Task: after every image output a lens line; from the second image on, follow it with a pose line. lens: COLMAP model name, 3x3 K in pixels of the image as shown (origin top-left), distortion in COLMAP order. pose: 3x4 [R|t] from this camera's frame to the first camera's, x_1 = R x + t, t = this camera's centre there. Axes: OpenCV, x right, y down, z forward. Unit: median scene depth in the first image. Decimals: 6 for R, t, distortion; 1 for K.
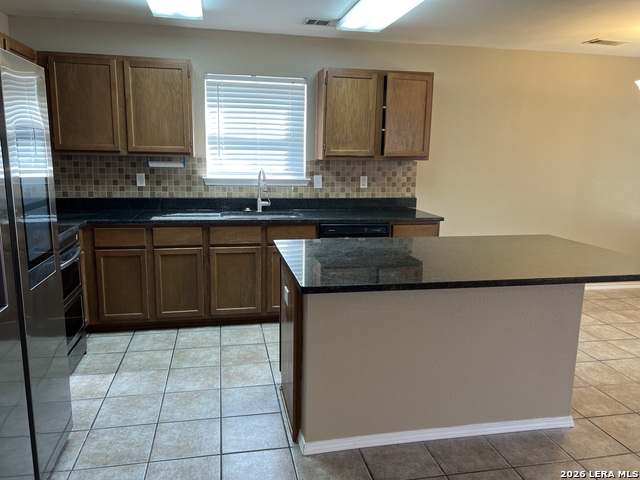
lens RADIAL K [[485.3, 0, 321.7], [0, 485.3, 243.6], [0, 0, 1]] dist [0.054093, -0.036774]
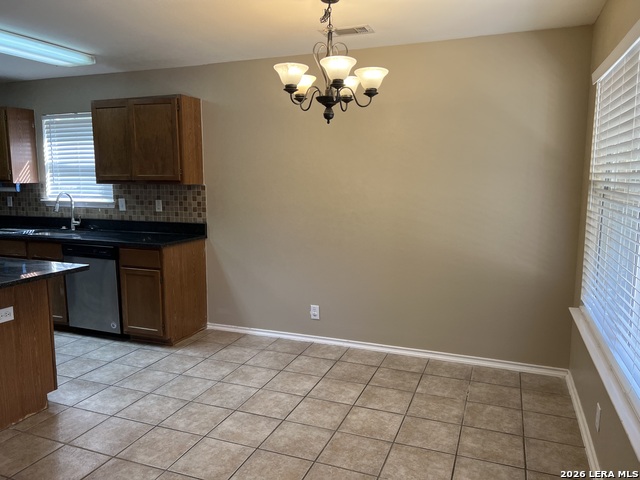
lens RADIAL K [[485.3, 0, 320.5], [0, 485.3, 241.4], [0, 0, 1]] dist [0.054093, -0.036774]
pose [[0.833212, 0.052960, -0.550412, 0.946128], [-0.086408, 0.995645, -0.035004, -0.047384], [0.546161, 0.076726, 0.834159, 0.348091]]
